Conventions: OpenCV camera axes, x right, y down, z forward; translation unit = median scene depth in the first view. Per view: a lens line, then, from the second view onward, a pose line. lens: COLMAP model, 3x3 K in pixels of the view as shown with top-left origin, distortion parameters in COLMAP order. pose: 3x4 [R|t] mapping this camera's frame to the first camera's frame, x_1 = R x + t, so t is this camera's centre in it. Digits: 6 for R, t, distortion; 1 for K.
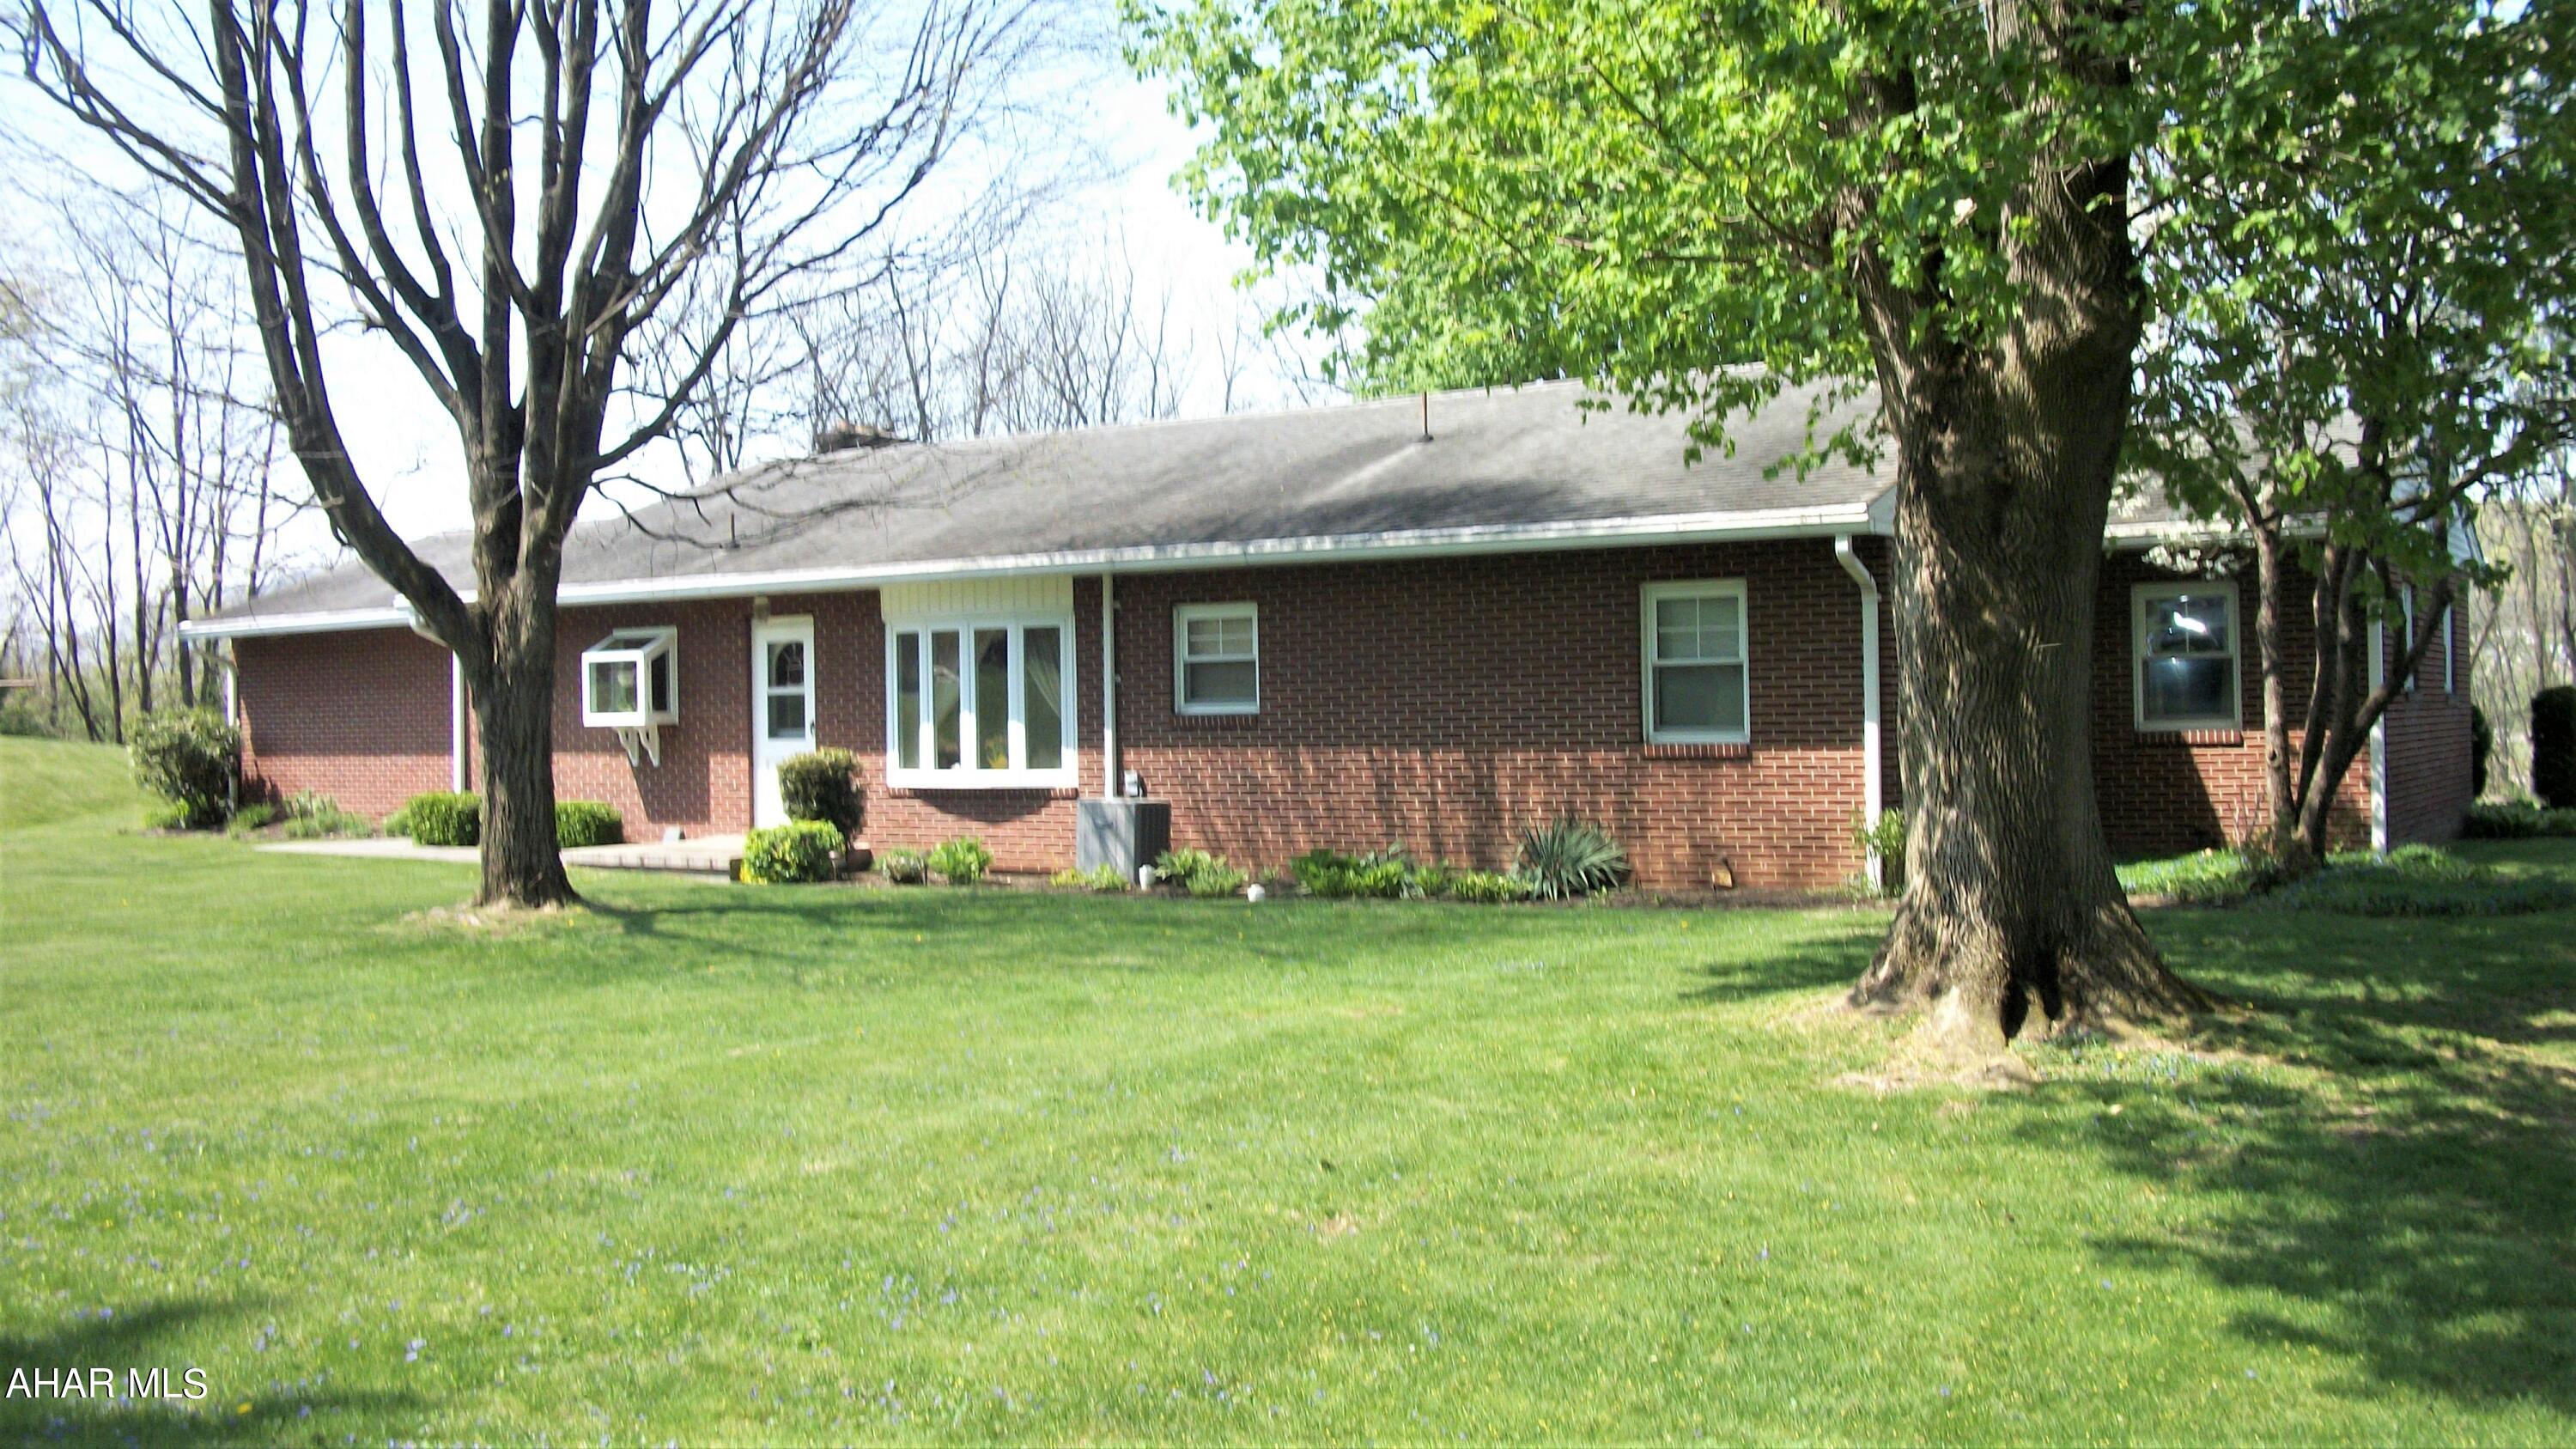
lens RADIAL K [[2599.9, 0, 1288.0], [0, 2599.9, 724.5], [0, 0, 1]] dist [-0.114633, 0.032380]
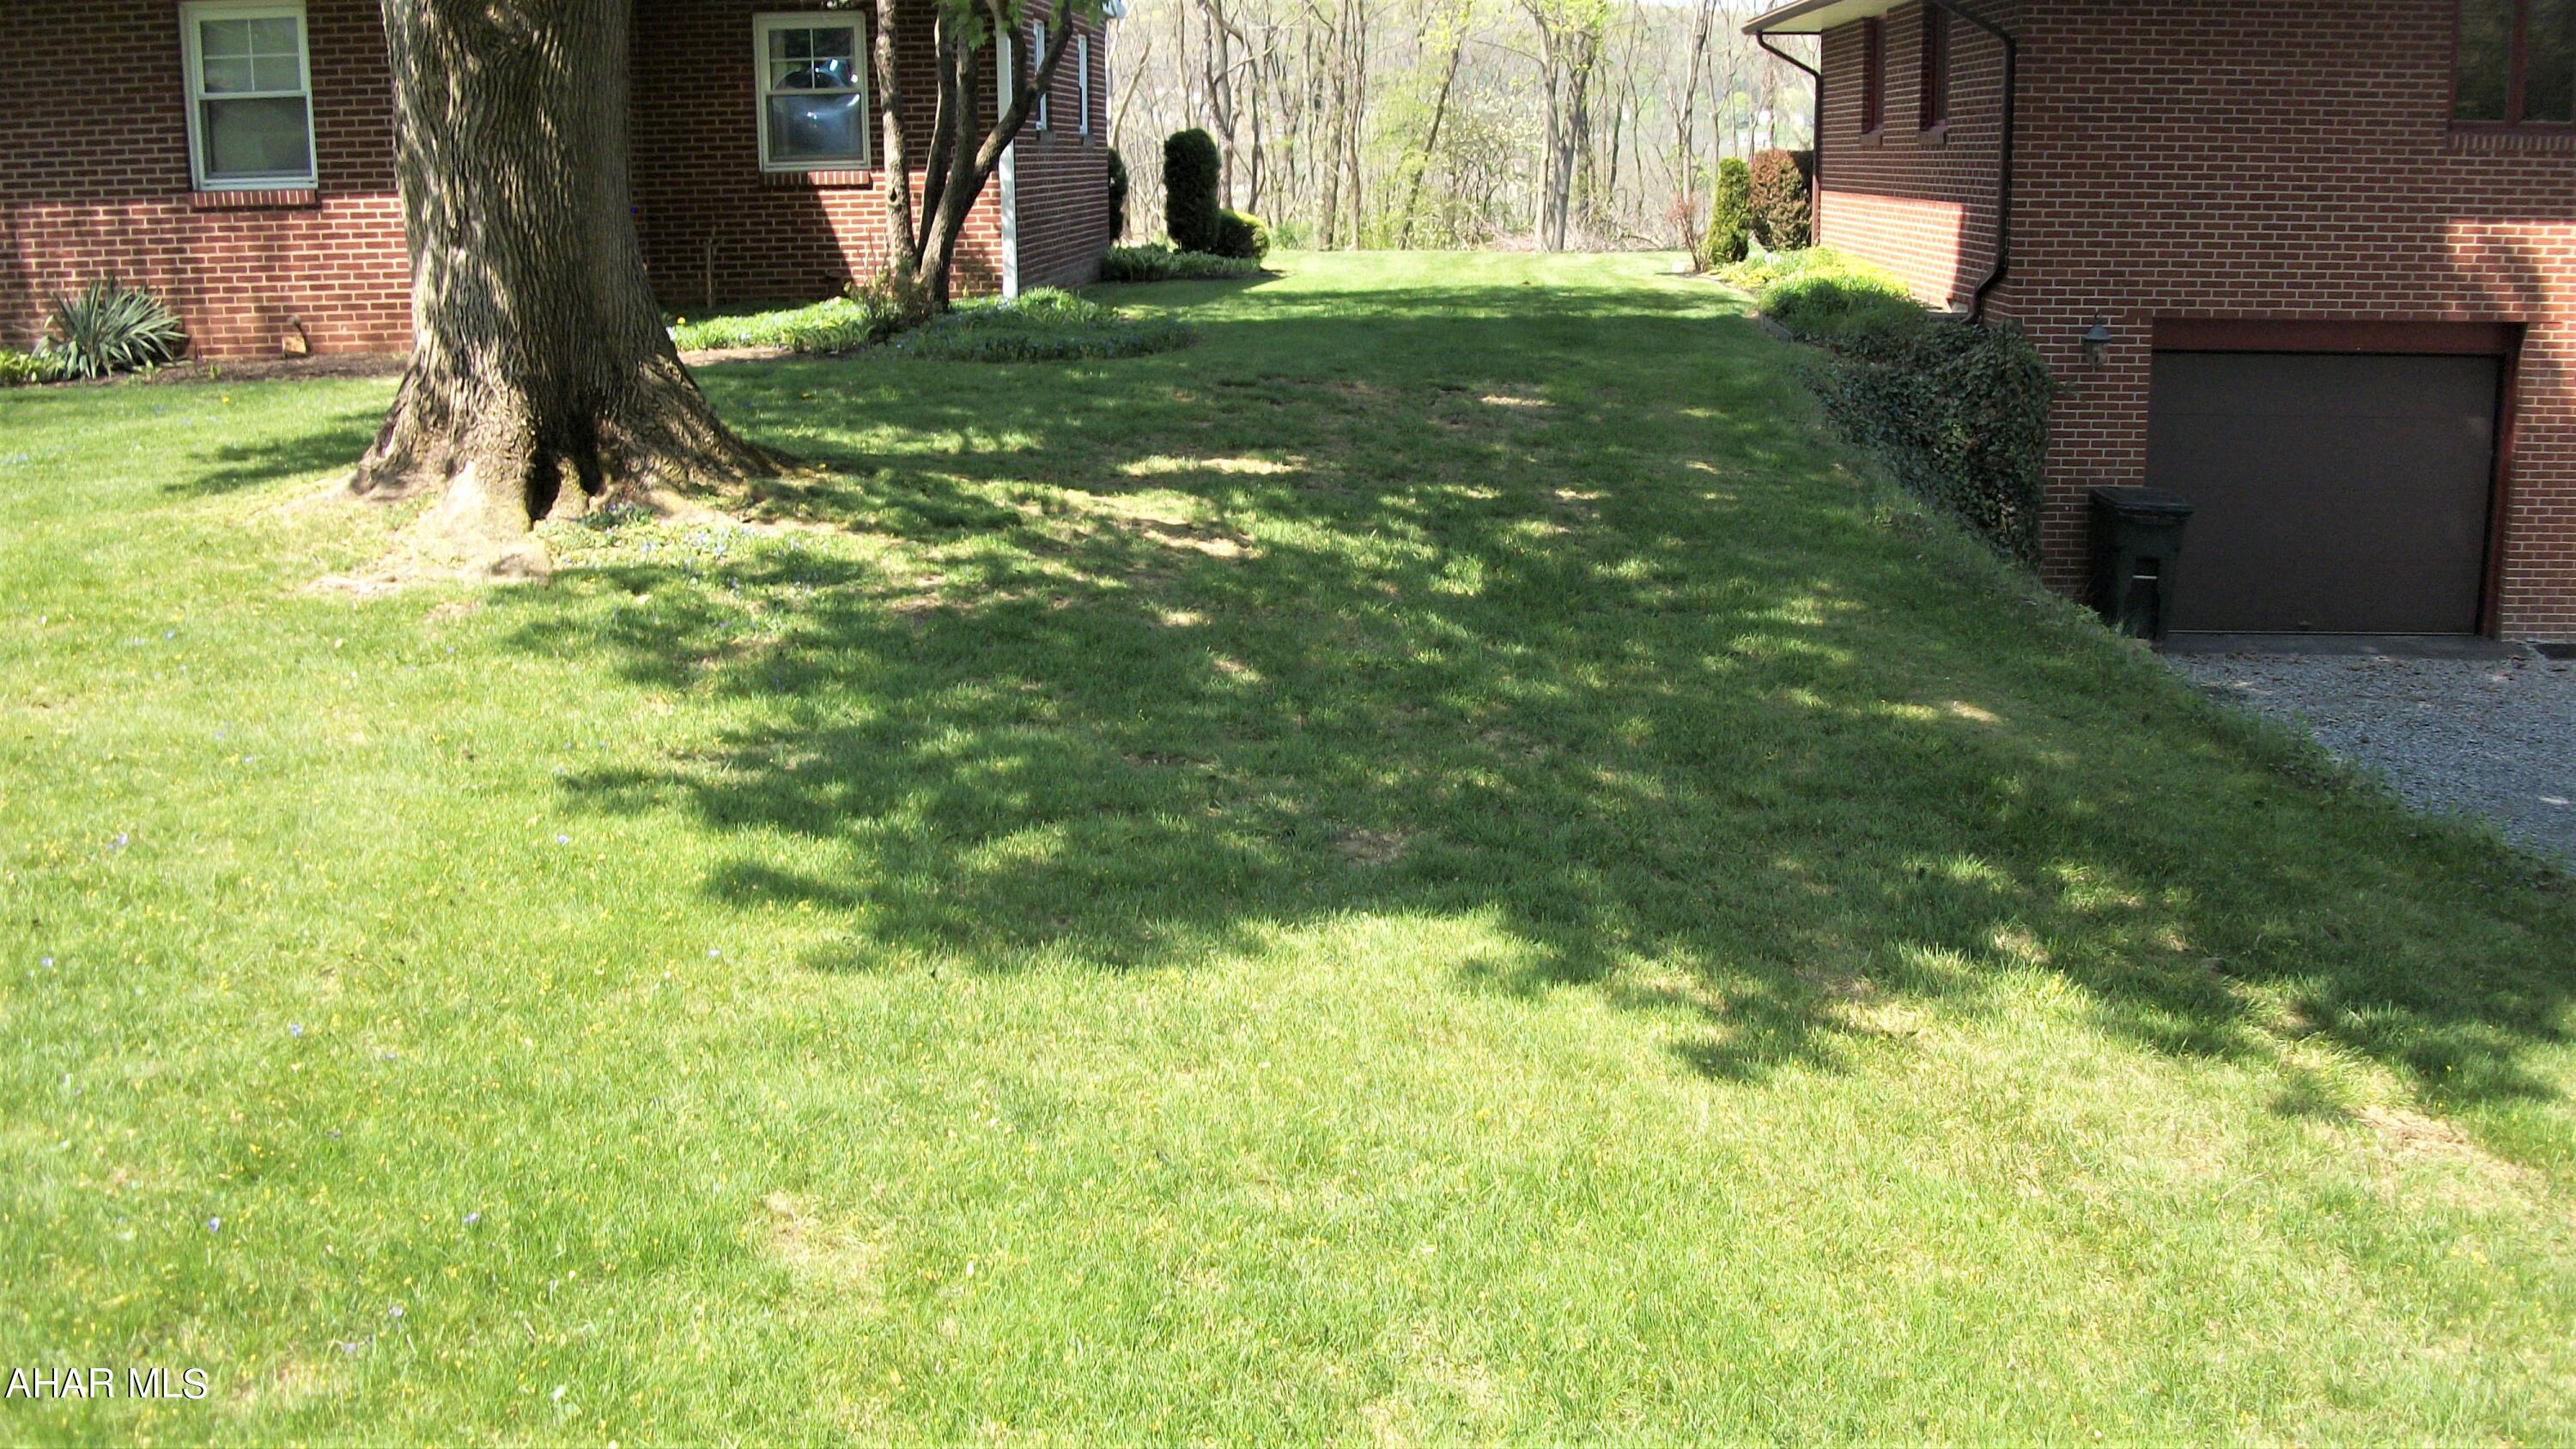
lens RADIAL K [[2599.9, 0, 1288.0], [0, 2599.9, 724.5], [0, 0, 1]] dist [-0.114633, 0.032380]
pose [[0.880503, -0.096842, 0.464043, 0.096205], [-0.001084, 0.978496, 0.206261, 0.012301], [-0.474039, -0.182117, 0.861464, 0.136222]]
